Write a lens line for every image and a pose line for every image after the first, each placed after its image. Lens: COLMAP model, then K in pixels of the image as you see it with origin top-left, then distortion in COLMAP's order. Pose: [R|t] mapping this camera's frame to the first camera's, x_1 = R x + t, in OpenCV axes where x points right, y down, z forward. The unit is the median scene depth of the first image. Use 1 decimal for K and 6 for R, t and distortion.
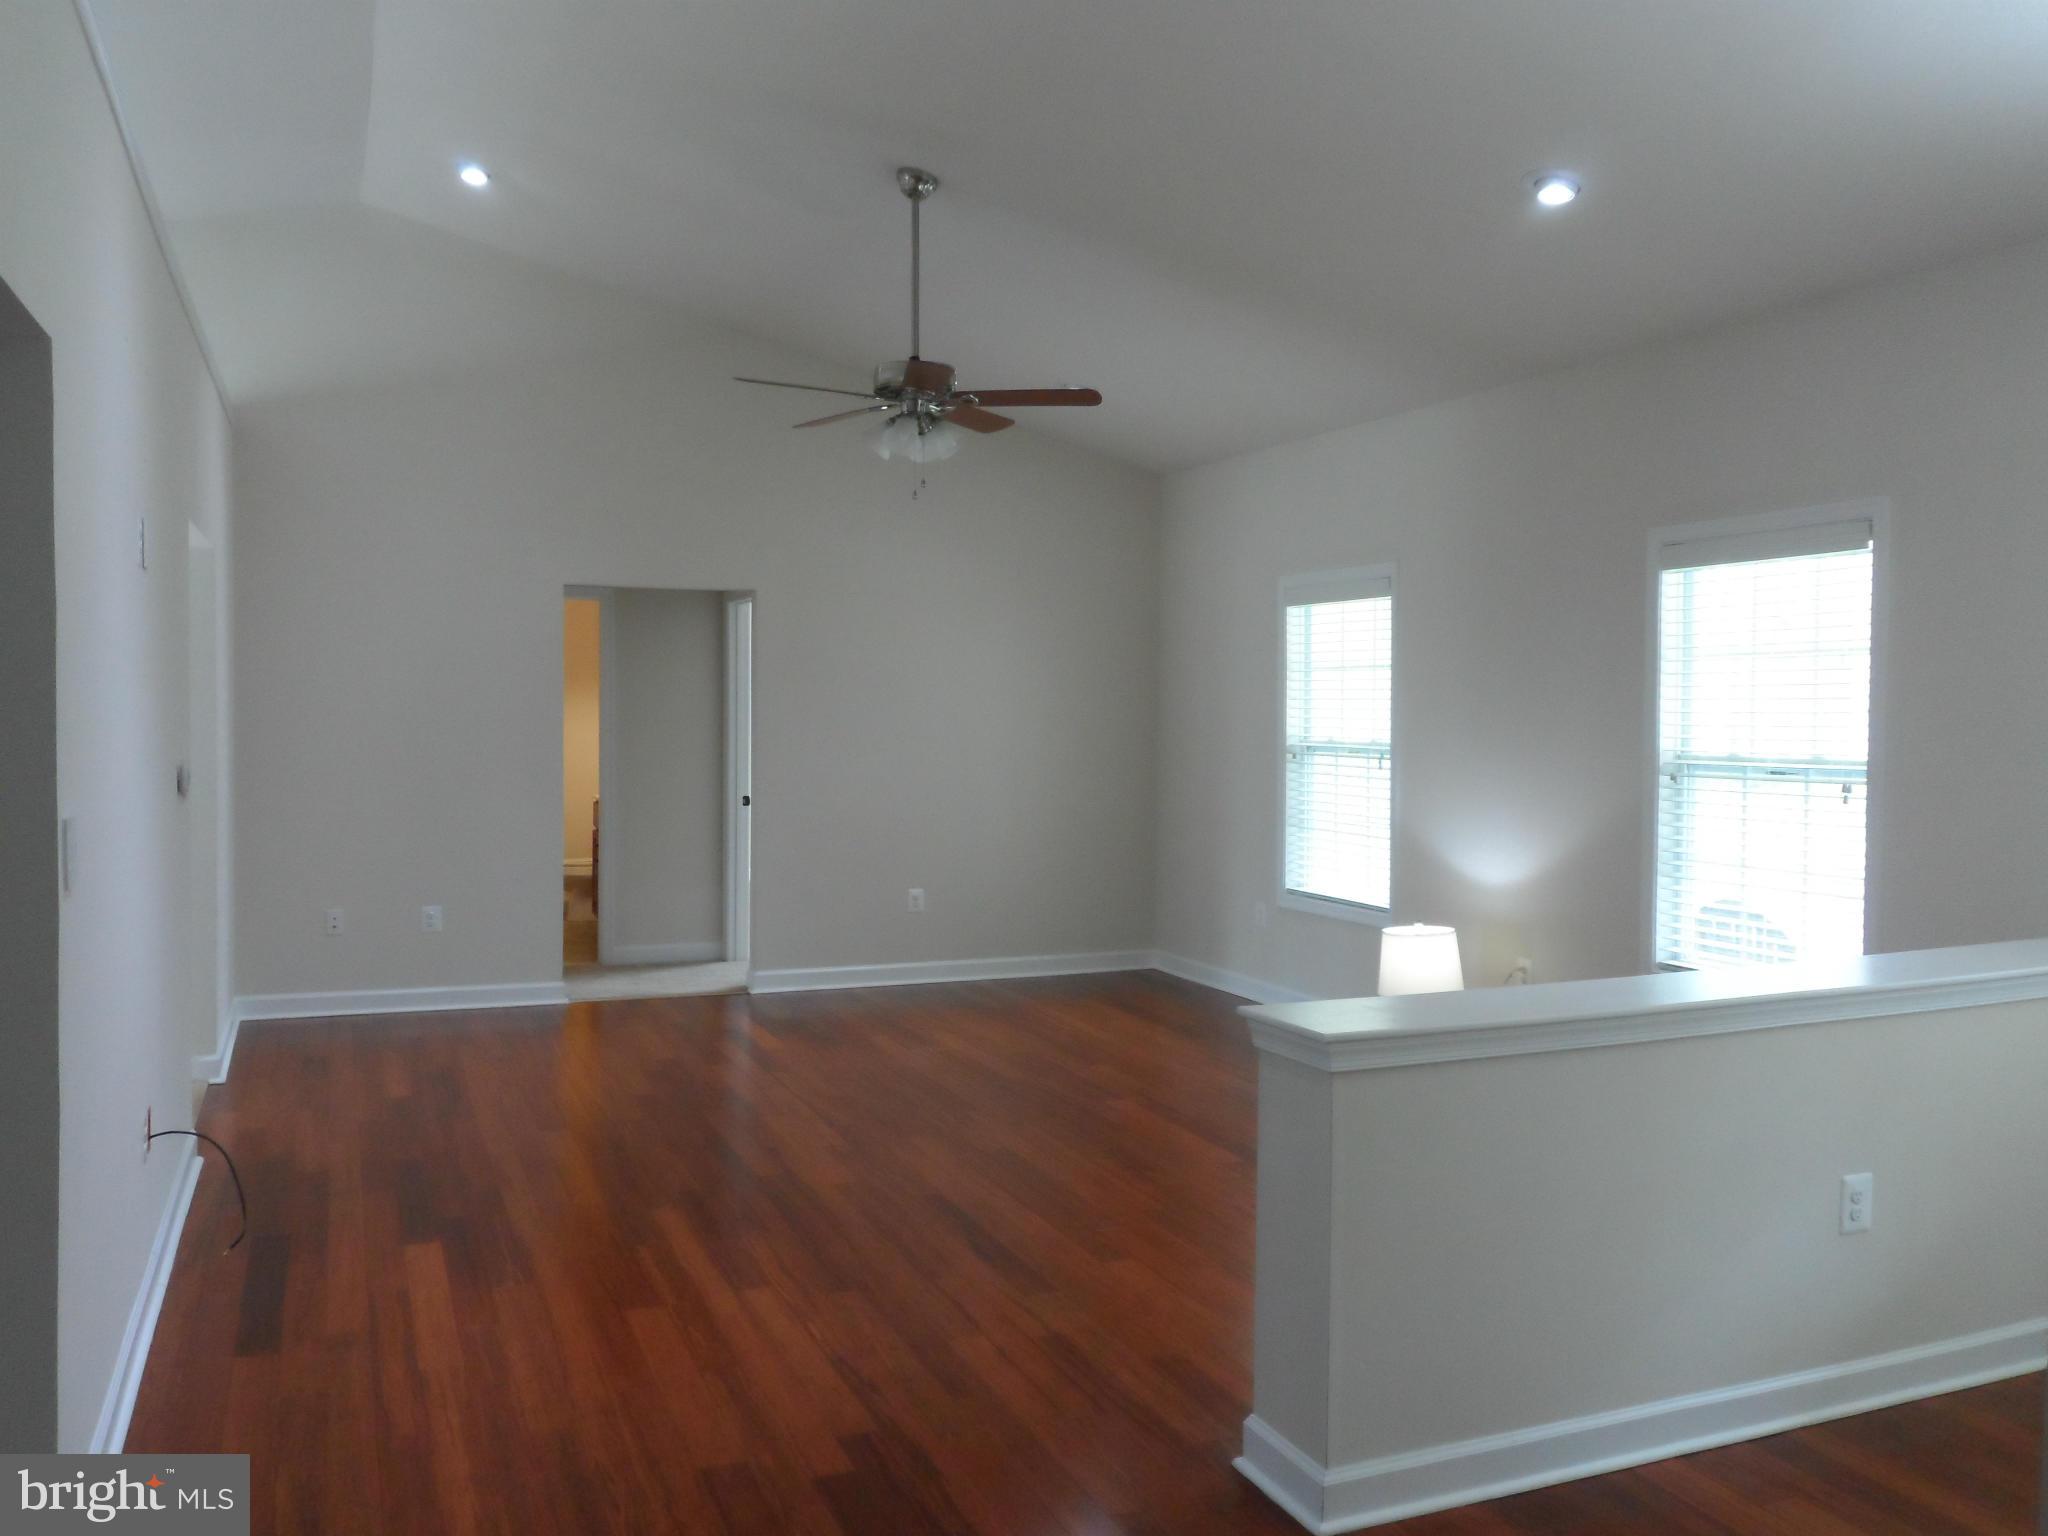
lens RADIAL K [[1706.7, 0, 1024.0], [0, 1706.7, 768.0], [0, 0, 1]] dist [0.005820, -0.010286]
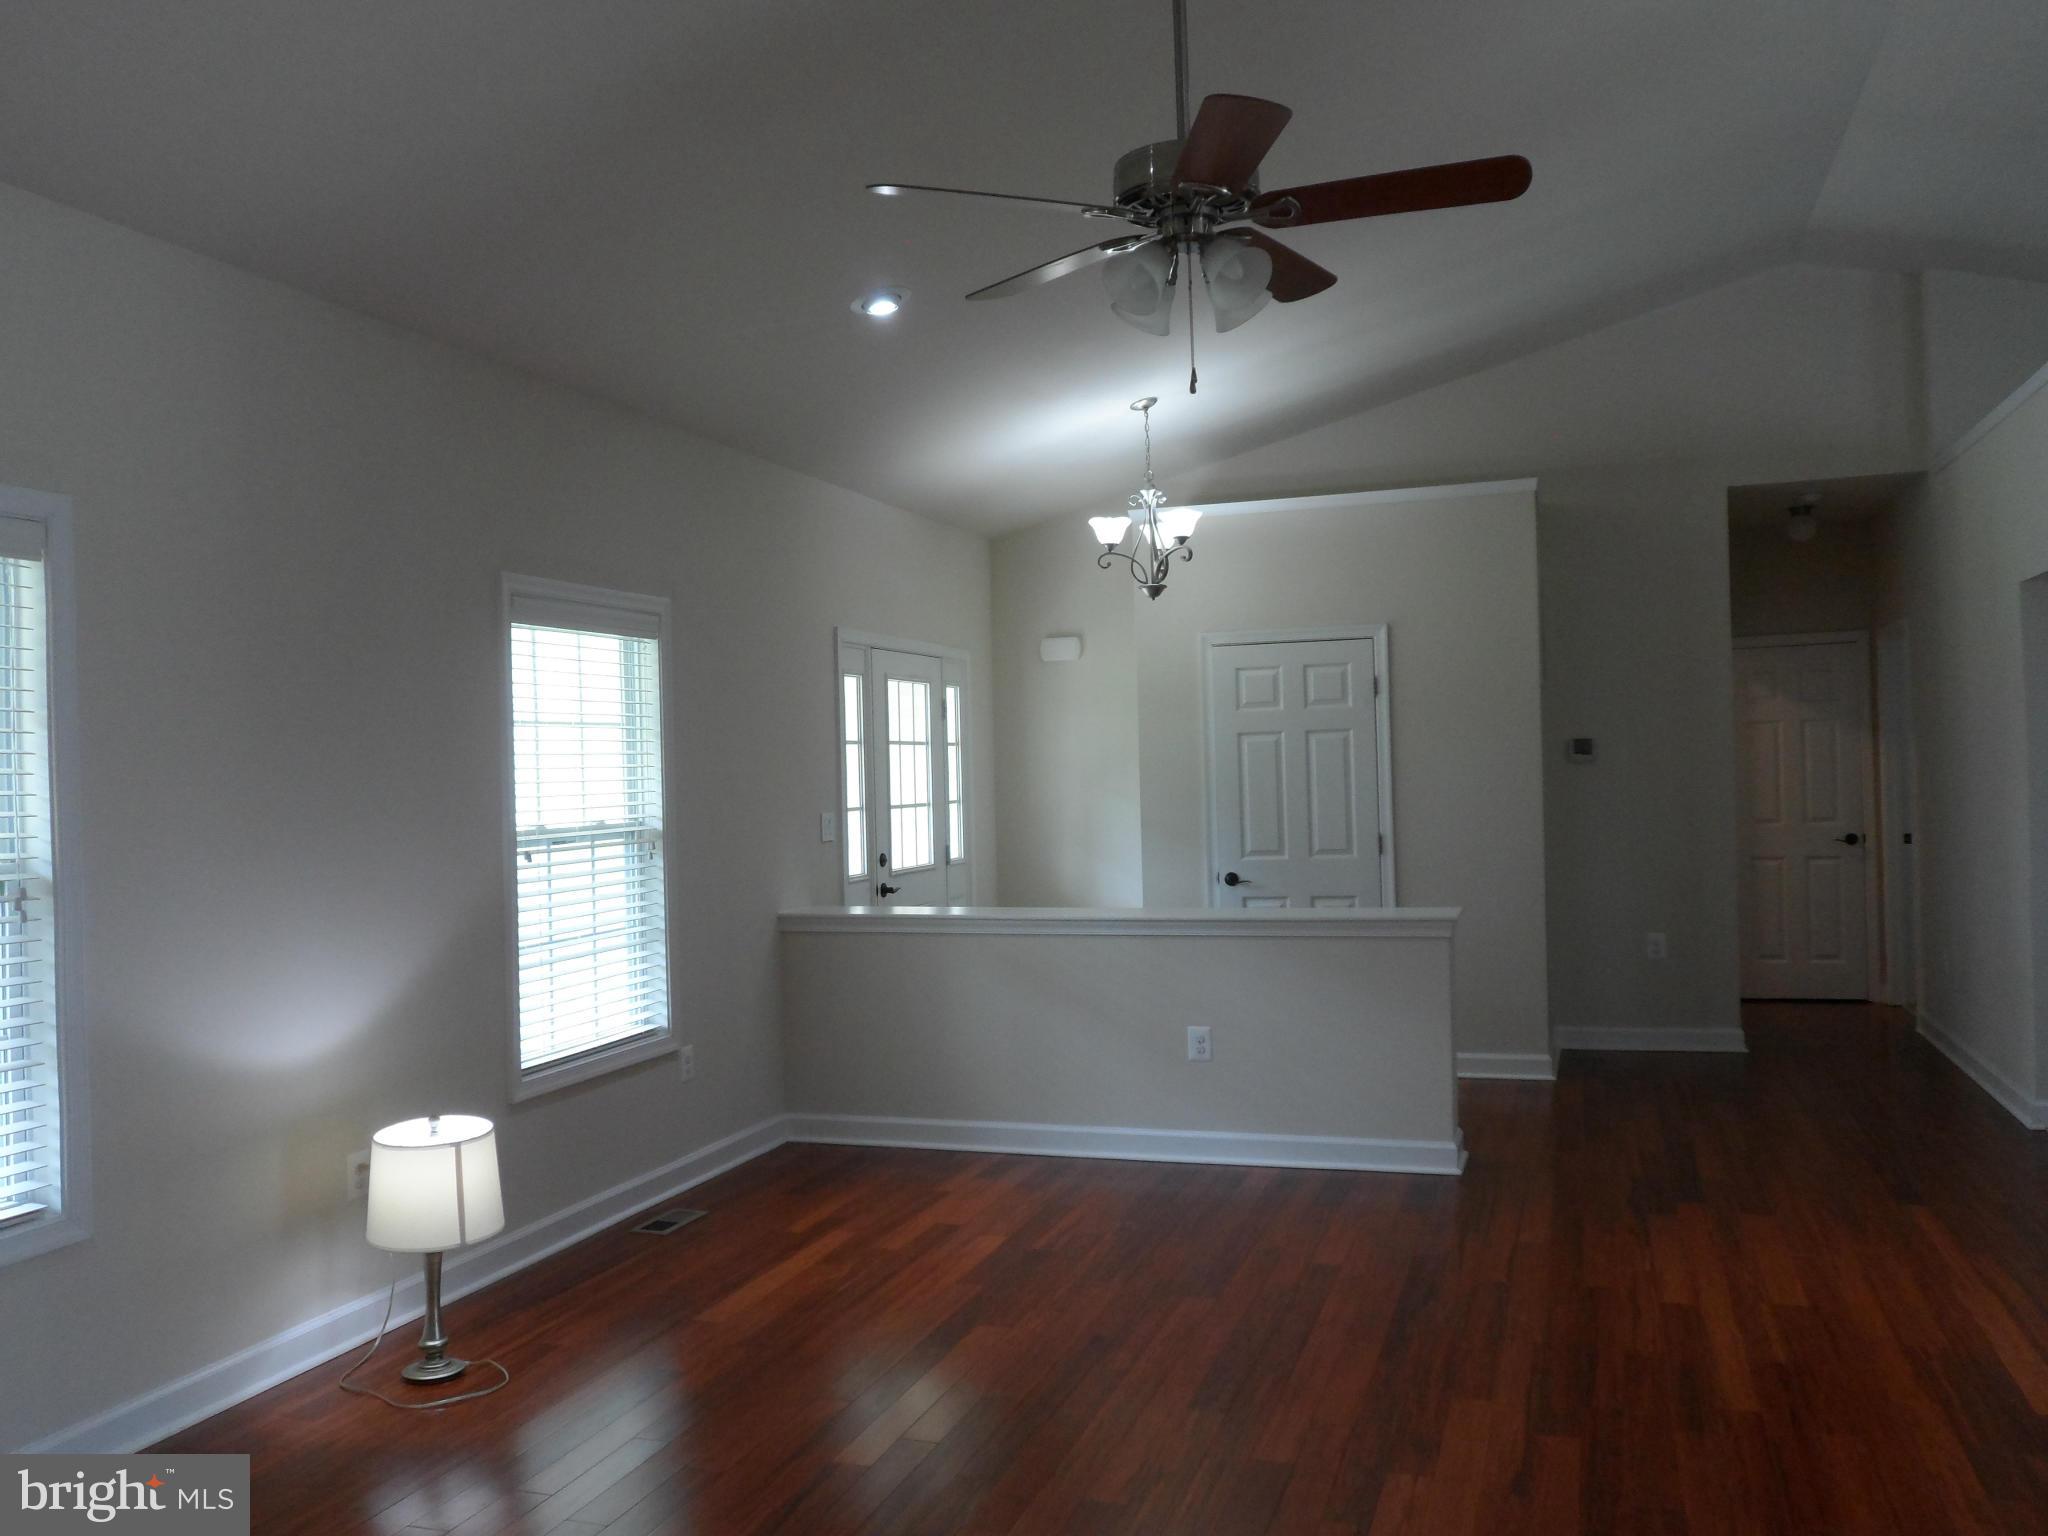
lens RADIAL K [[1706.7, 0, 1024.0], [0, 1706.7, 768.0], [0, 0, 1]] dist [0.005820, -0.010286]
pose [[-0.765419, 0.014591, 0.643367, -0.426825], [0.042874, 0.998678, 0.028358, -0.059337], [-0.642103, 0.049290, -0.765032, 1.641684]]
